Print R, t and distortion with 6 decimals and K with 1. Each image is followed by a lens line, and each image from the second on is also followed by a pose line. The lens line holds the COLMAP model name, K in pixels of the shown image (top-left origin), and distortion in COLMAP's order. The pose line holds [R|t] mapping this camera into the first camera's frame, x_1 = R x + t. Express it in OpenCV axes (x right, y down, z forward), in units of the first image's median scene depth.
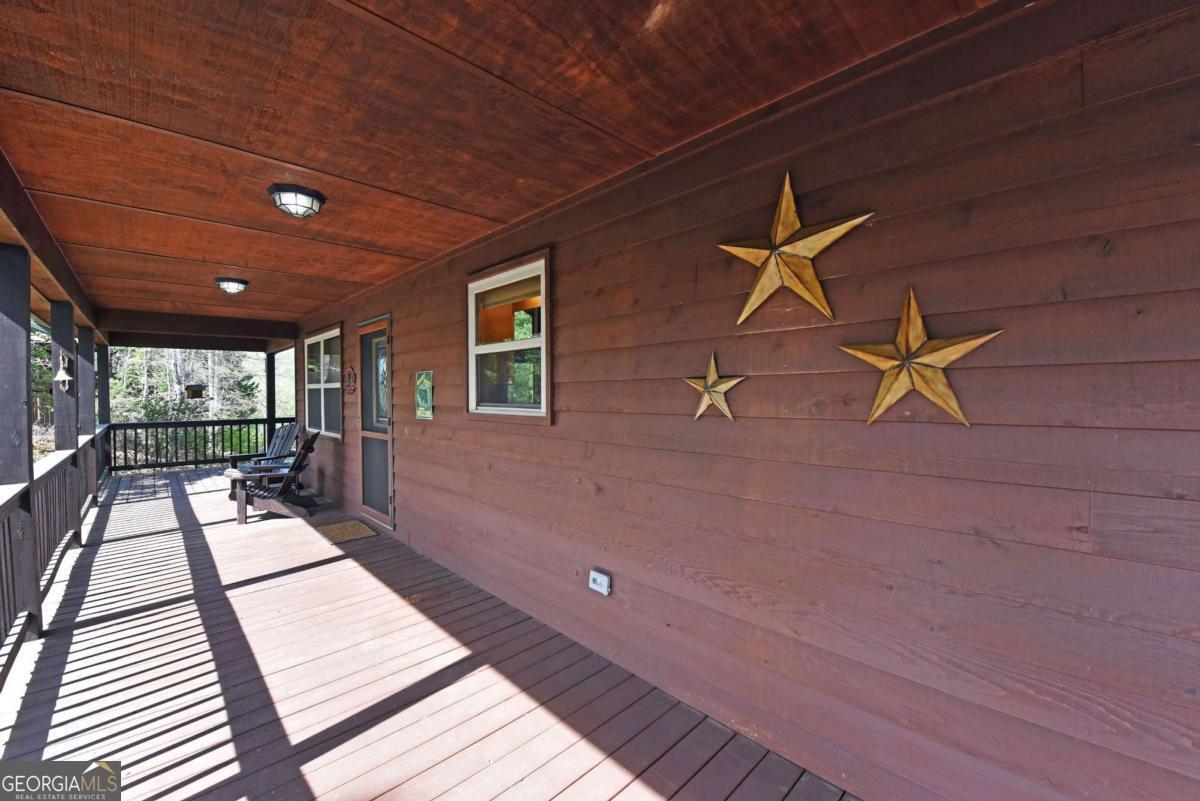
lens RADIAL K [[478.4, 0, 604.4], [0, 478.4, 395.8], [0, 0, 1]] dist [-0.017495, -0.001911]
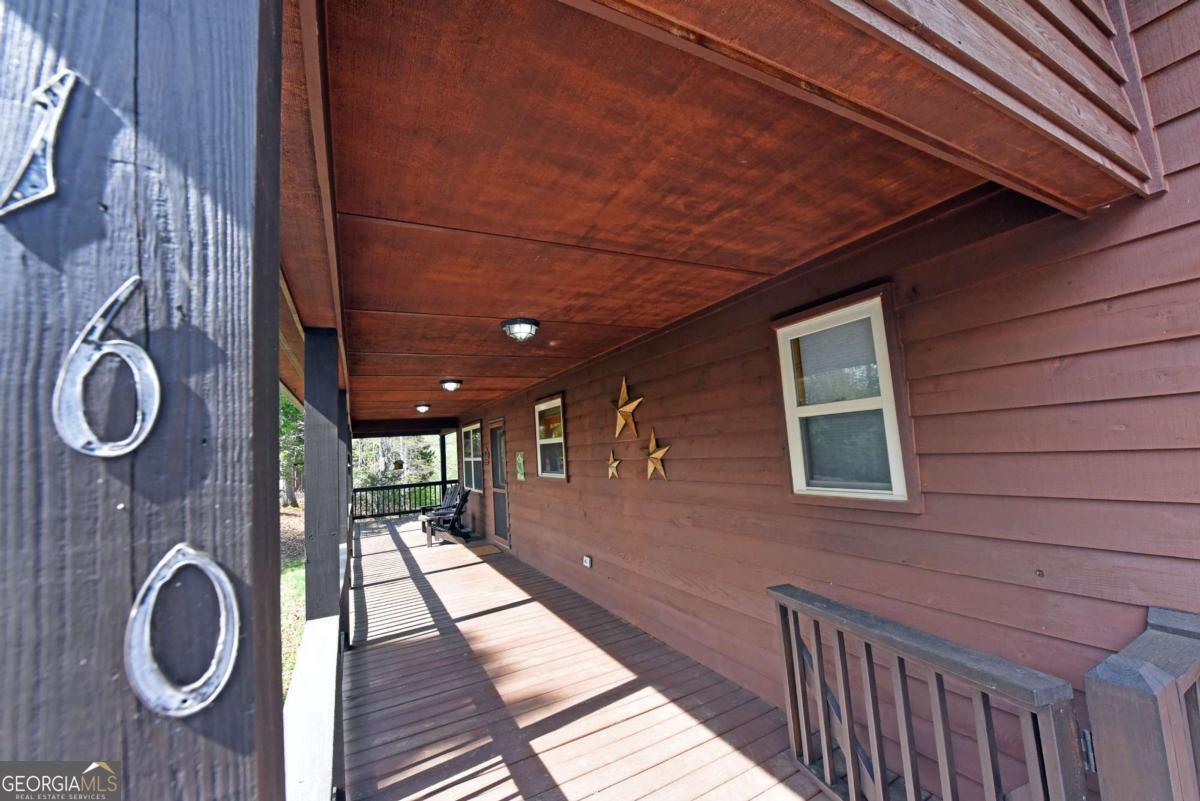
lens RADIAL K [[478.4, 0, 604.4], [0, 478.4, 395.8], [0, 0, 1]] dist [-0.017495, -0.001911]
pose [[0.956581, -0.086962, -0.278190, 0.319227], [0.058220, 0.992228, -0.109974, -0.035613], [0.285591, 0.089003, 0.954210, -0.450318]]
